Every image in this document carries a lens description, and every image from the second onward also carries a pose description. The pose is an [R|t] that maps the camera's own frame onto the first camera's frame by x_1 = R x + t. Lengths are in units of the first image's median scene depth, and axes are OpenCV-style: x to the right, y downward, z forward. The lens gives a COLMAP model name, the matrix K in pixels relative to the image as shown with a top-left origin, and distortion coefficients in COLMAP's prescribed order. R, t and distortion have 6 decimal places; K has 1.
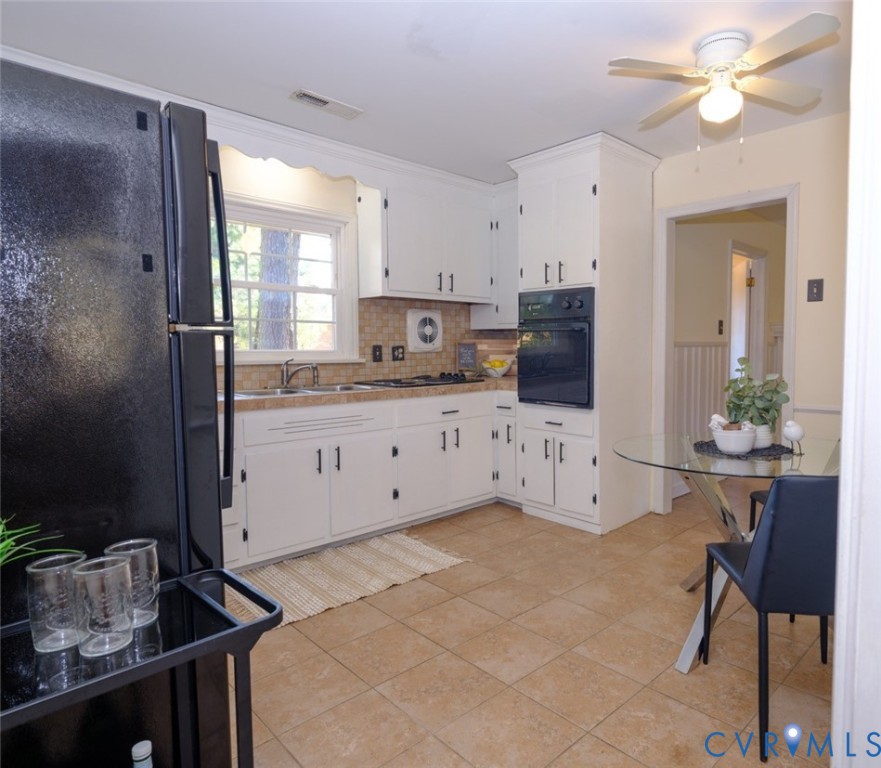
lens RADIAL K [[566.5, 0, 521.8], [0, 566.5, 385.1], [0, 0, 1]] dist [-0.002370, -0.000345]
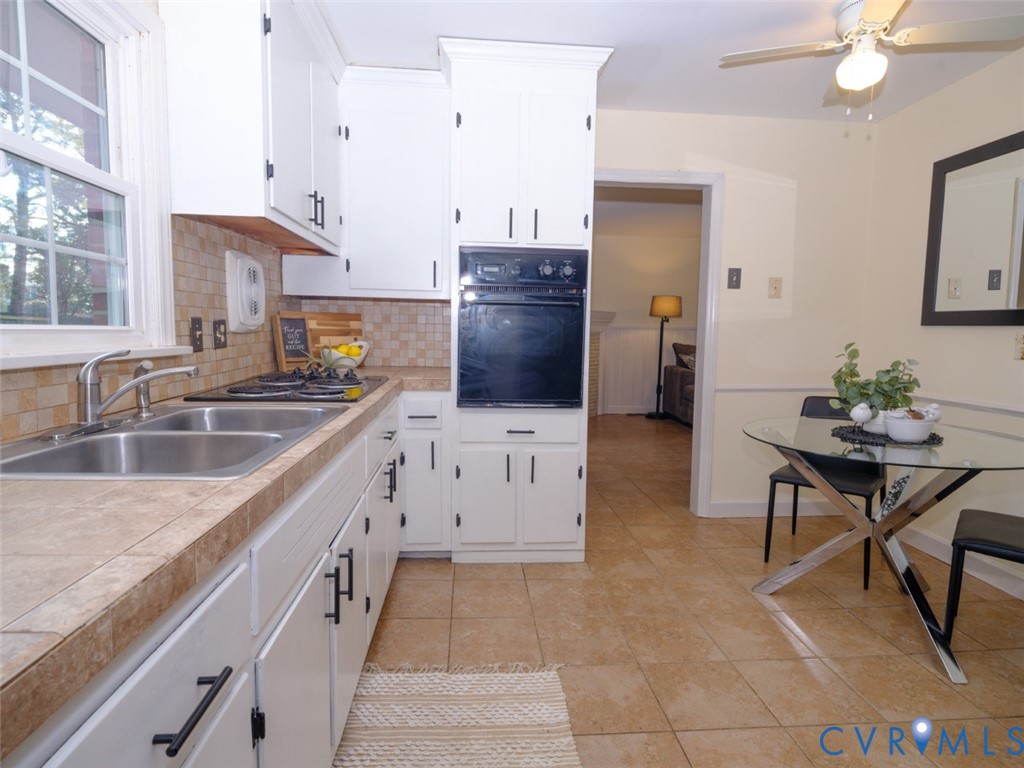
lens RADIAL K [[546.9, 0, 512.0], [0, 546.9, 384.0], [0, 0, 1]] dist [-0.002090, -0.001669]
pose [[0.664619, -0.063748, 0.744458, -0.477336], [0.033944, 0.997901, 0.055146, -0.033600], [-0.746411, -0.011382, 0.665388, 0.541830]]
